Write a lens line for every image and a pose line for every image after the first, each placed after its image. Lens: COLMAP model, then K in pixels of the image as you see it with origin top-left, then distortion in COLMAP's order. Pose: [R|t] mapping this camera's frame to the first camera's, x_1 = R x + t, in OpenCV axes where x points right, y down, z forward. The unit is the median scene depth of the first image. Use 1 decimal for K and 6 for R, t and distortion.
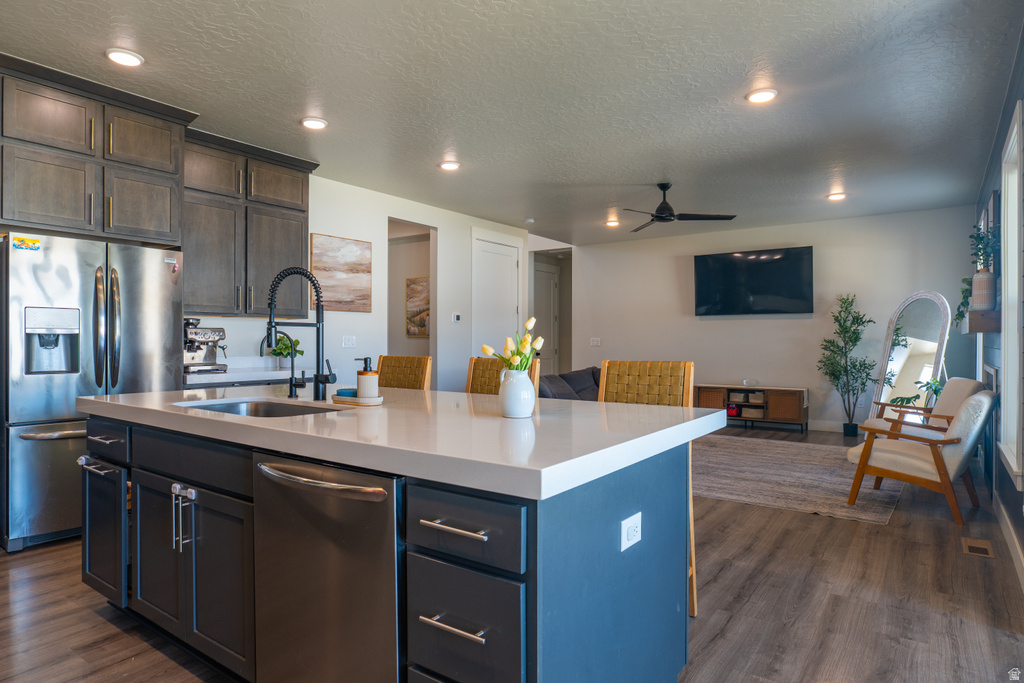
lens RADIAL K [[596.8, 0, 513.5], [0, 596.8, 343.5], [0, 0, 1]] dist [0.007631, 0.002003]
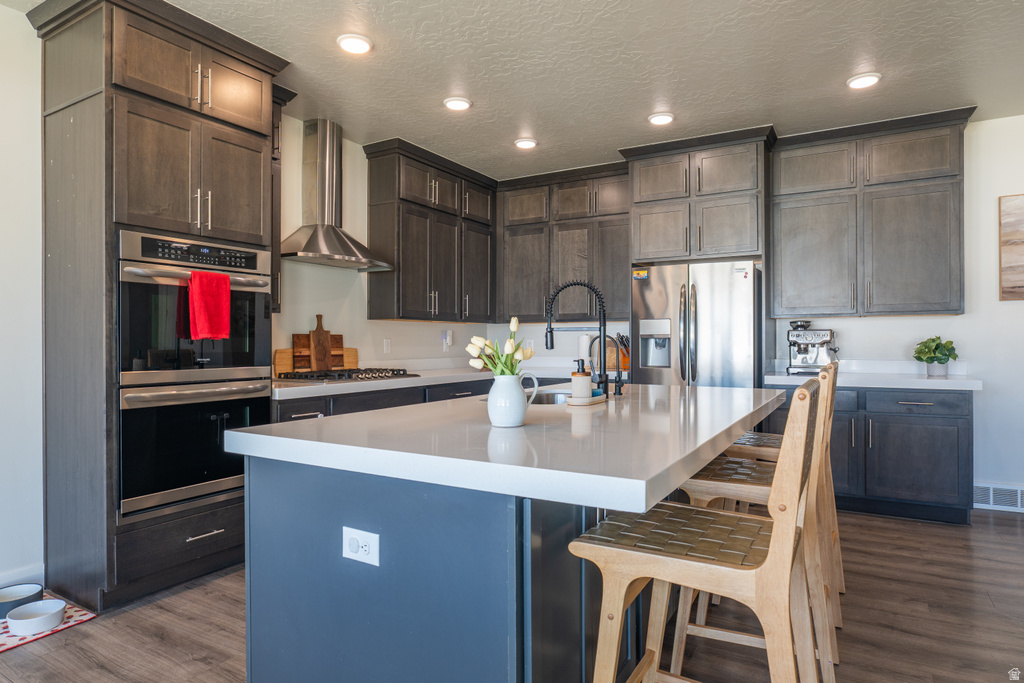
lens RADIAL K [[596.8, 0, 514.9], [0, 596.8, 339.6], [0, 0, 1]] dist [0.007631, 0.002003]
pose [[0.131680, -0.009583, -0.991246, 0.410781], [-0.000759, 0.999952, -0.009768, -0.000128], [0.991292, 0.002039, 0.131667, 0.394517]]
